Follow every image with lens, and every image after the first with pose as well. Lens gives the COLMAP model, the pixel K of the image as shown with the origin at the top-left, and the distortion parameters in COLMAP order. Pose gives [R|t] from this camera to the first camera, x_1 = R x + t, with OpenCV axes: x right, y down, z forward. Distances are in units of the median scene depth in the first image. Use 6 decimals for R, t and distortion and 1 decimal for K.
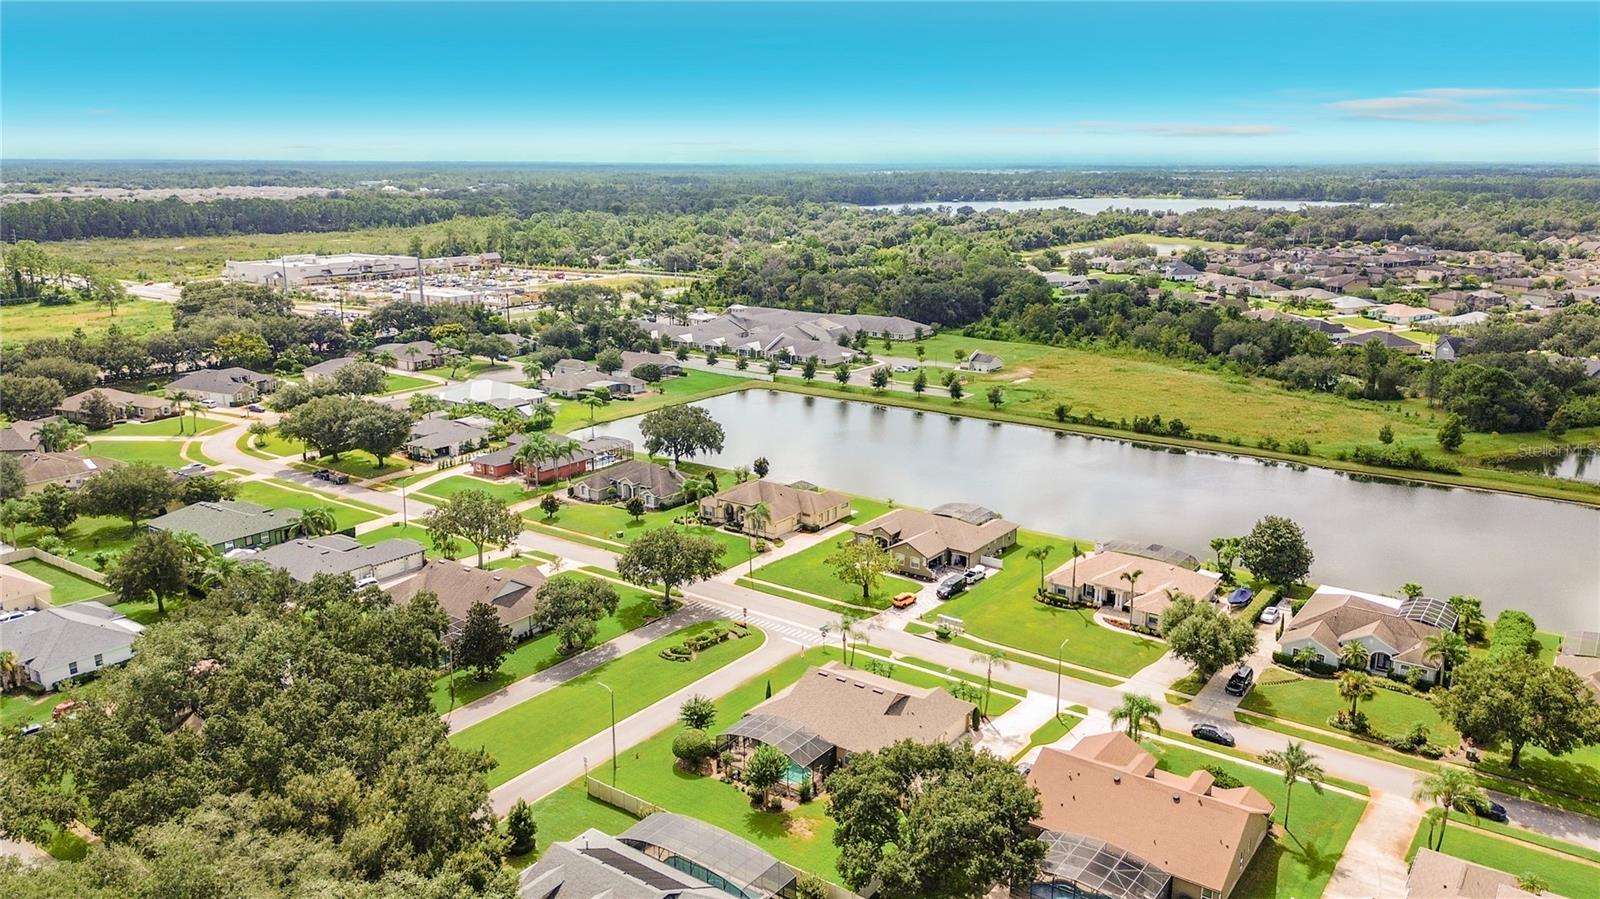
lens RADIAL K [[1150.5, 0, 801.7], [0, 1150.5, 436.5], [0, 0, 1]] dist [0.085430, -0.114586]
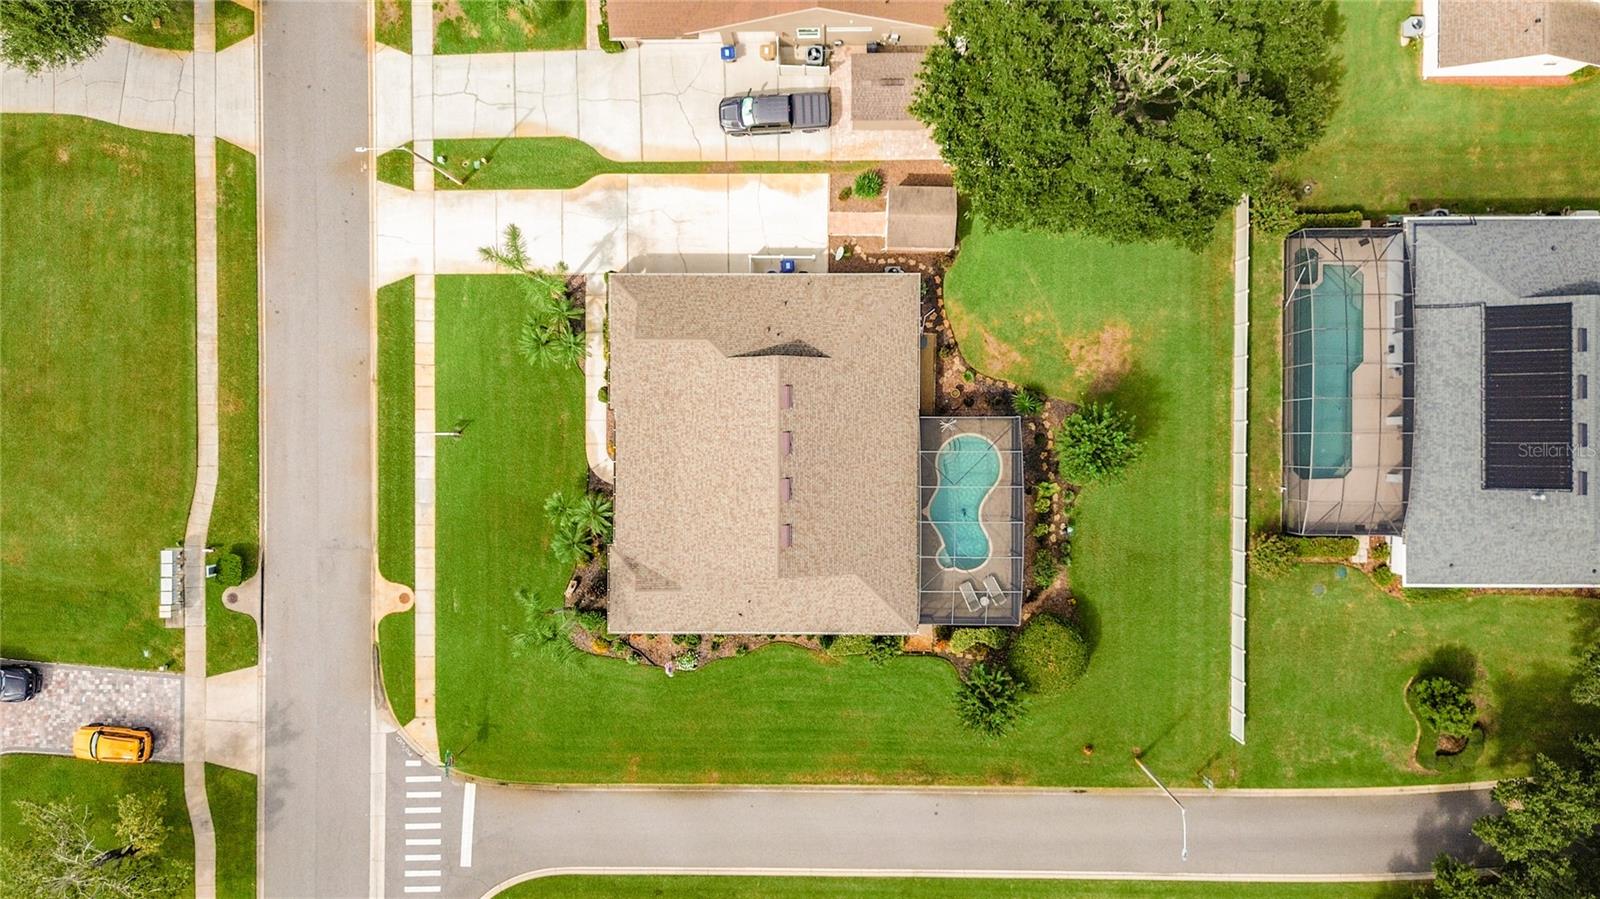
lens RADIAL K [[1149.5, 0, 814.1], [0, 1149.5, 408.7], [0, 0, 1]] dist [0.083958, -0.083678]
pose [[-0.585962, -0.810308, 0.007002, 0.027924], [0.210384, -0.143780, 0.966988, -0.128969], [-0.782551, 0.568092, 0.254726, 0.467249]]
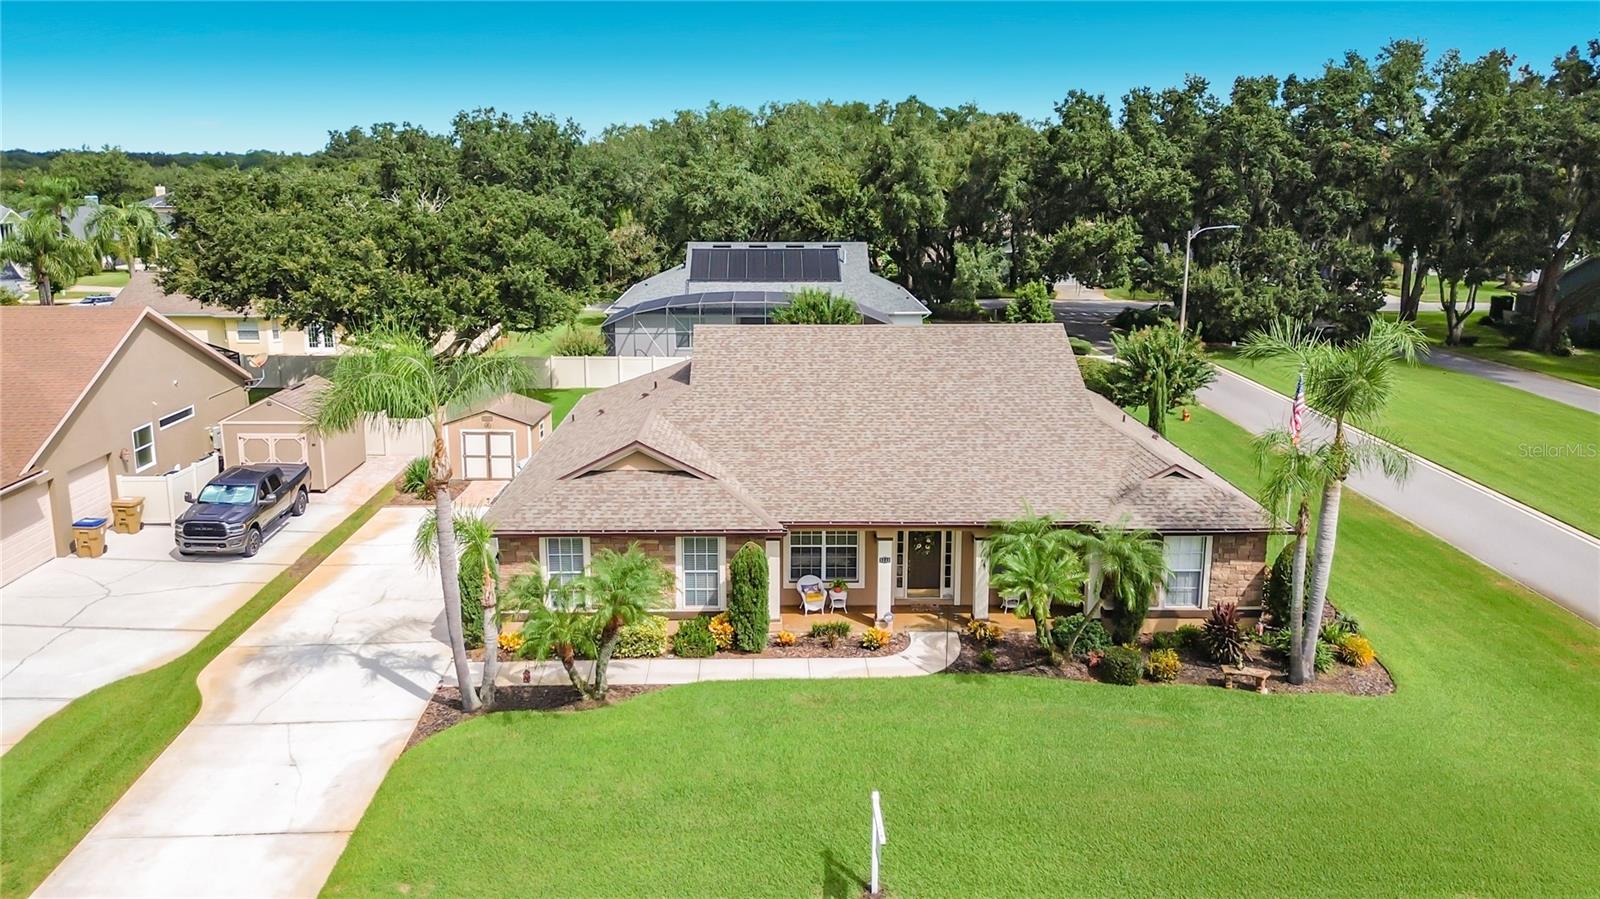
lens RADIAL K [[1150.5, 0, 801.7], [0, 1150.5, 436.5], [0, 0, 1]] dist [0.085430, -0.114586]
pose [[-0.792812, 0.136673, -0.593944, 0.125964], [-0.143953, 0.904965, 0.400395, 0.068478], [0.592222, 0.402938, -0.697793, 0.655443]]
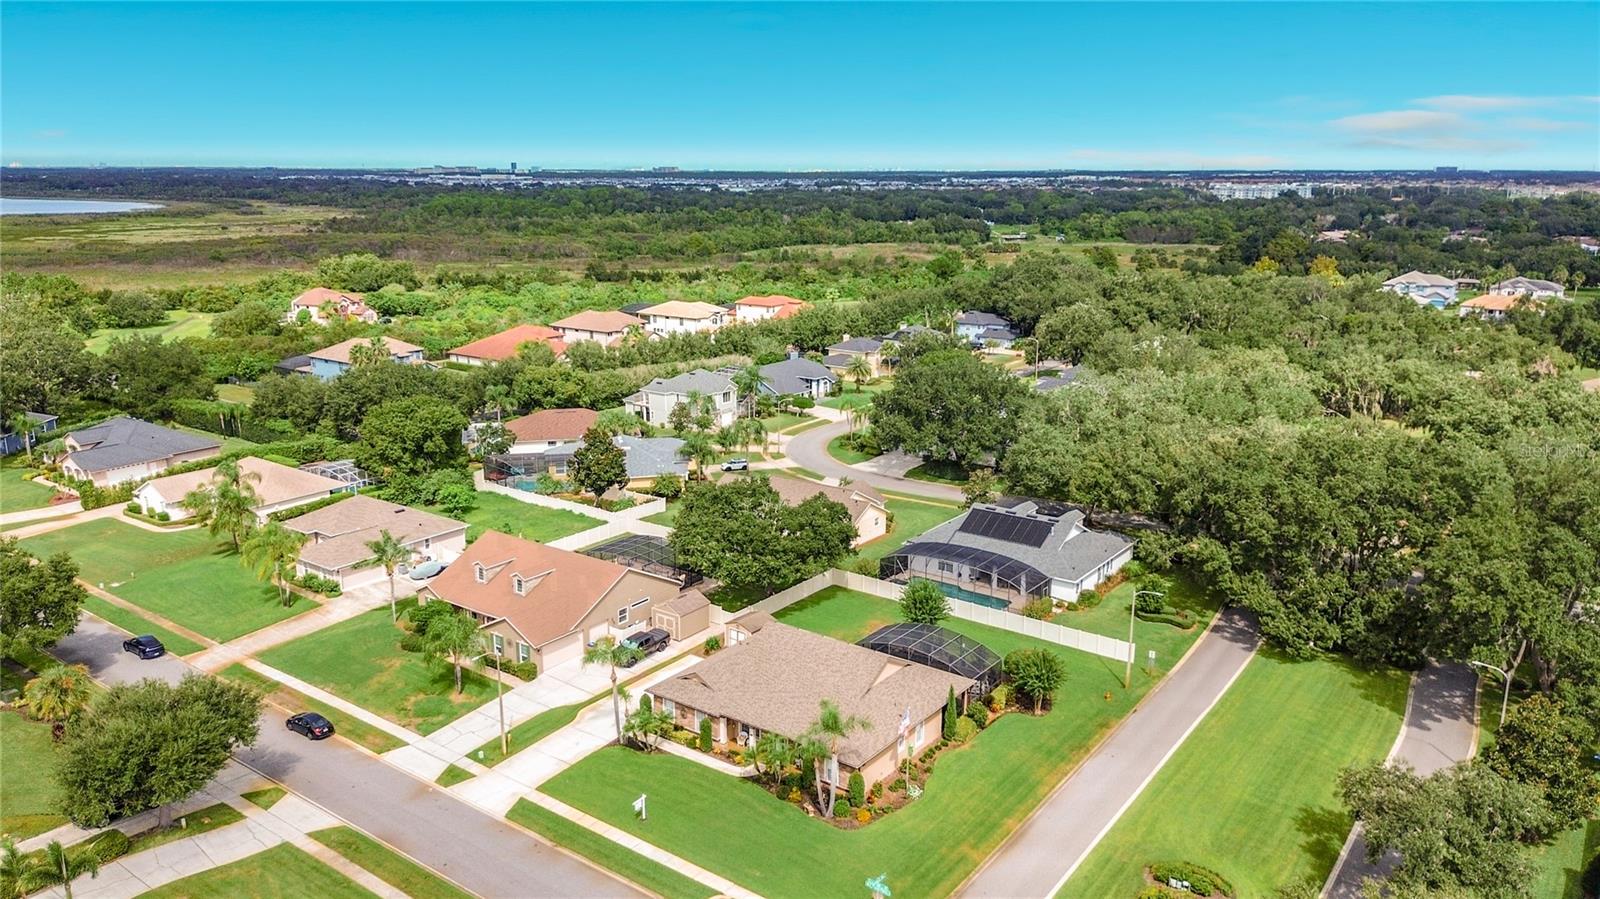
lens RADIAL K [[1153.2, 0, 801.5], [0, 1153.2, 451.8], [0, 0, 1]] dist [0.074401, -0.111504]
pose [[-0.999980, -0.005618, 0.002956, 0.030913], [-0.003650, 0.889779, 0.456377, -0.117171], [-0.005194, 0.456357, -0.889782, 0.863630]]
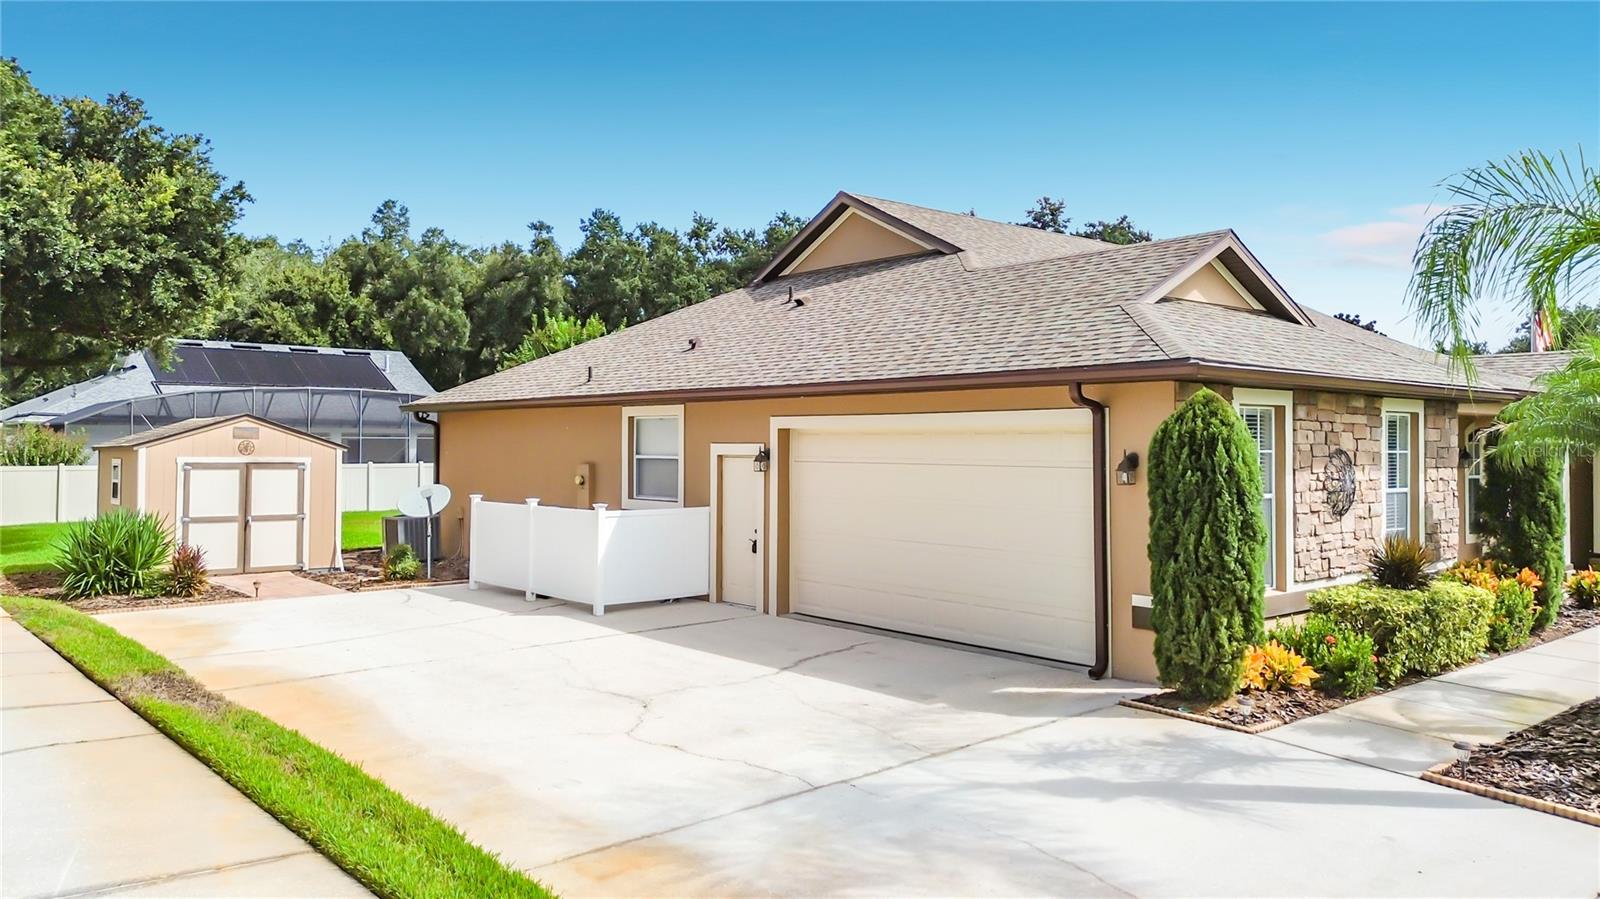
lens RADIAL K [[1150.5, 0, 801.7], [0, 1150.5, 436.5], [0, 0, 1]] dist [0.085430, -0.114586]
pose [[-0.222768, -0.006841, -0.974847, 0.128596], [-0.231022, 0.971862, 0.045973, 0.133744], [0.947102, 0.235453, -0.218080, 0.552790]]
